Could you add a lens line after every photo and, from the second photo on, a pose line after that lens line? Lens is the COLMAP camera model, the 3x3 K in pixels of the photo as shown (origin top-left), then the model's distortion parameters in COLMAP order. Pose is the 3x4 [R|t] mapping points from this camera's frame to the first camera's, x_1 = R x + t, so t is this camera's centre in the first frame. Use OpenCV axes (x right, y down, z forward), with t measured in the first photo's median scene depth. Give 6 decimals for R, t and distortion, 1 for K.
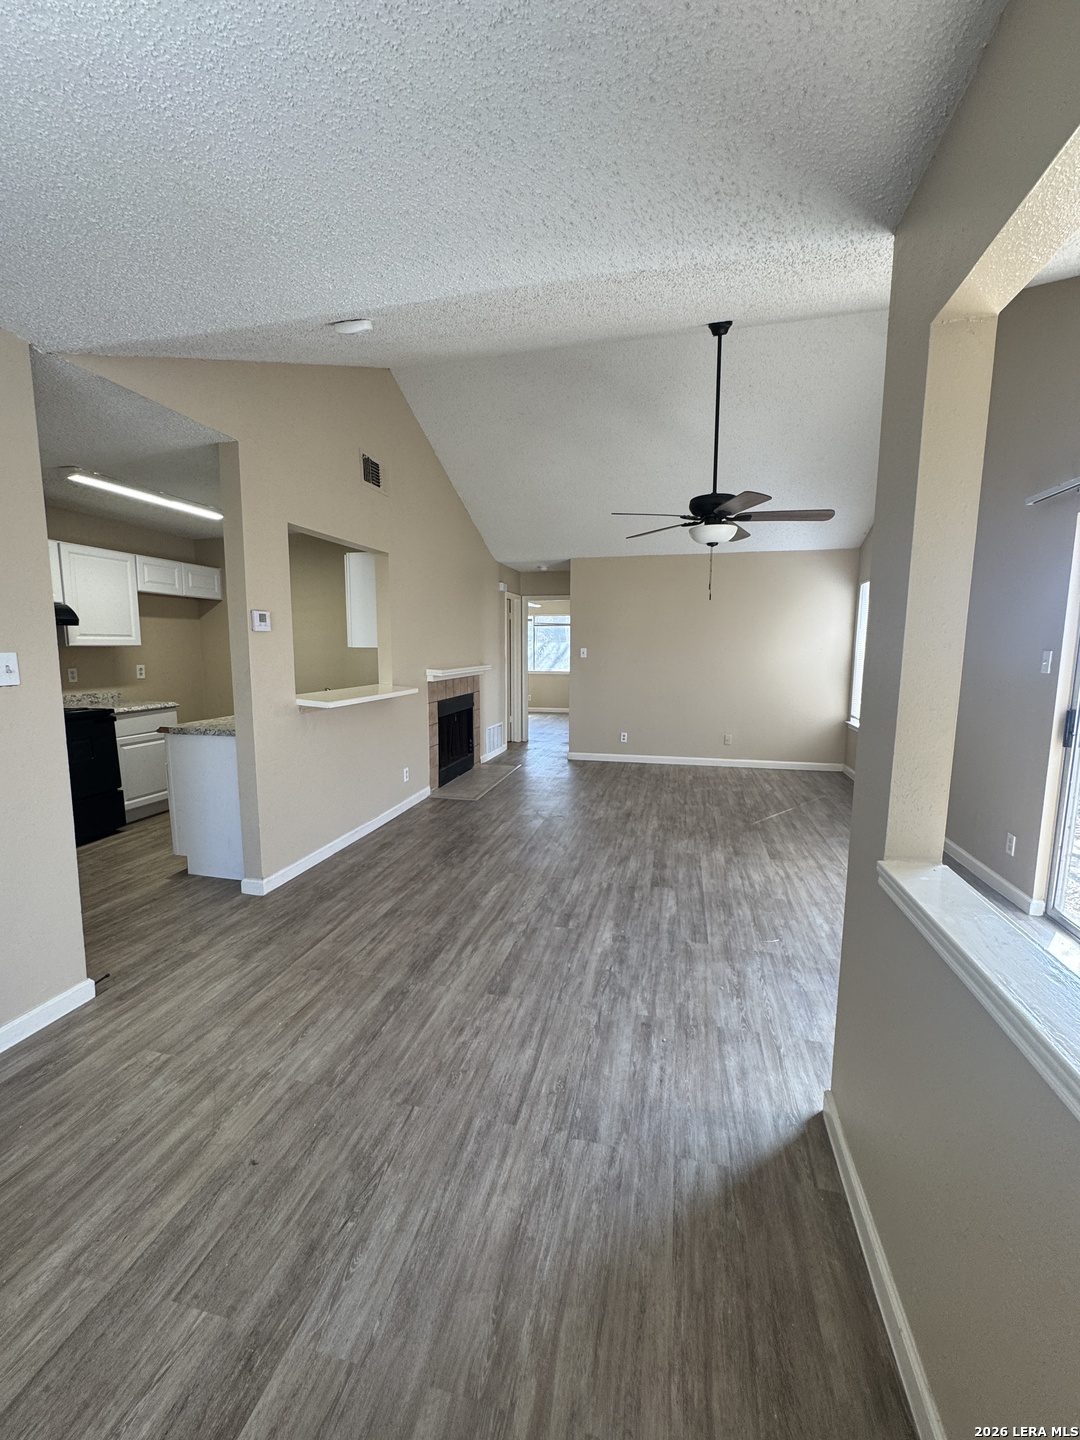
lens RADIAL K [[574.8, 0, 540.7], [0, 574.8, 719.8], [0, 0, 1]] dist [-0.003534, 0.000708]
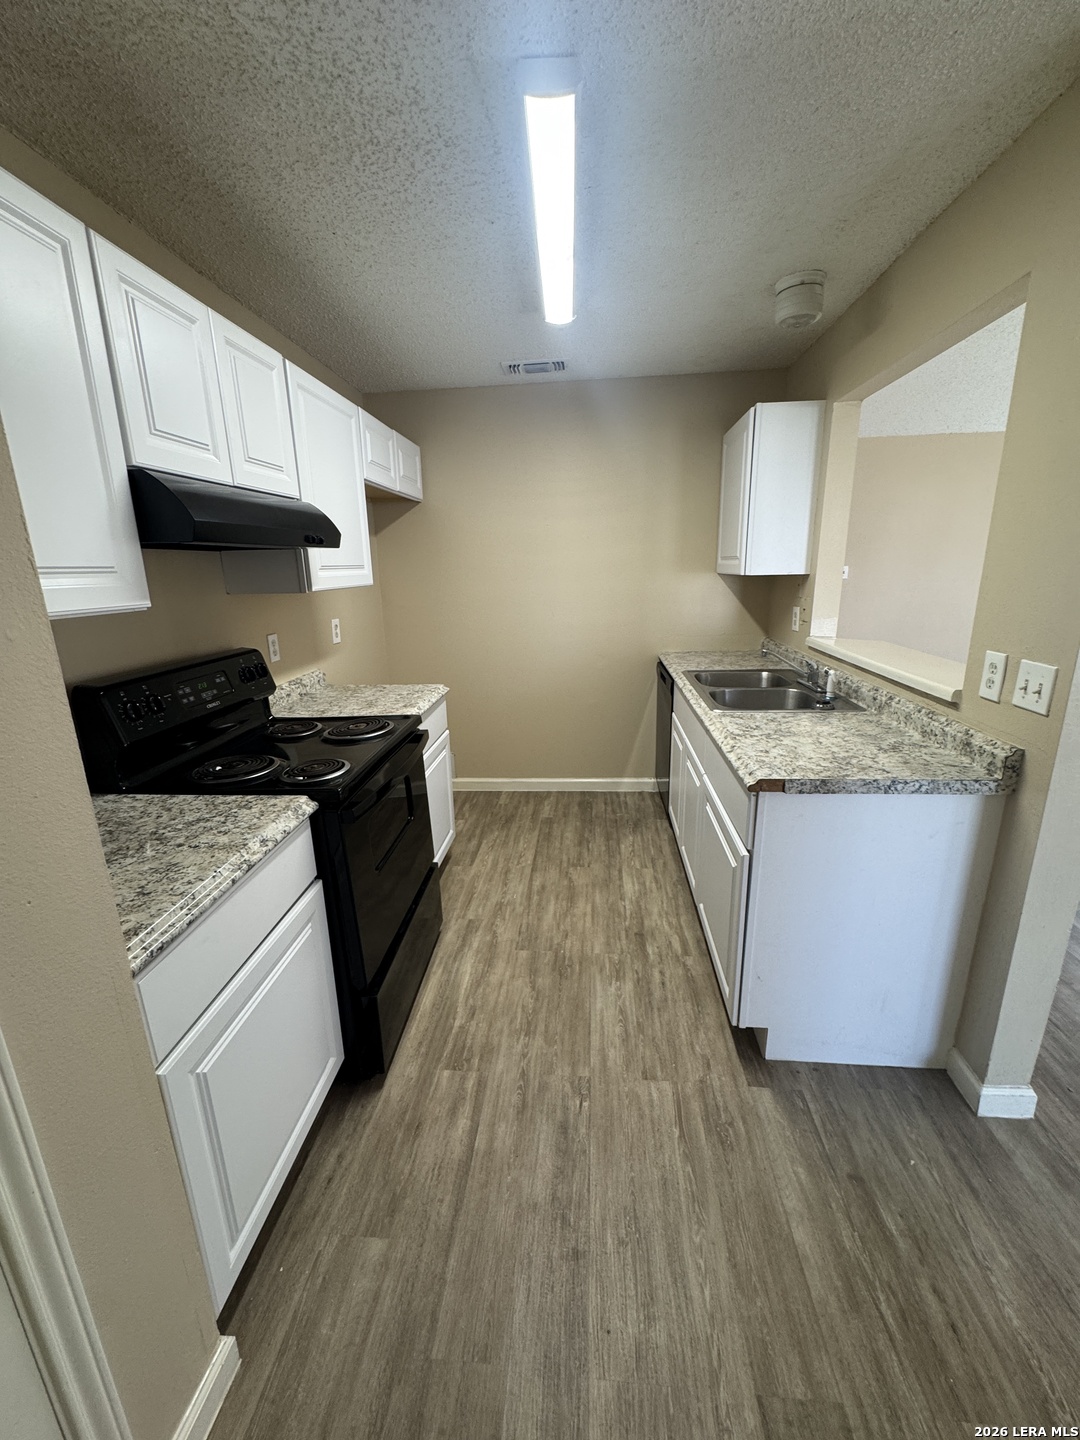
lens RADIAL K [[574.8, 0, 540.7], [0, 574.8, 719.8], [0, 0, 1]] dist [-0.003534, 0.000708]
pose [[0.988962, -0.067105, 0.132099, -1.039578], [0.048786, 0.989323, 0.137332, -0.117031], [-0.139904, -0.129372, 0.981677, 0.713884]]
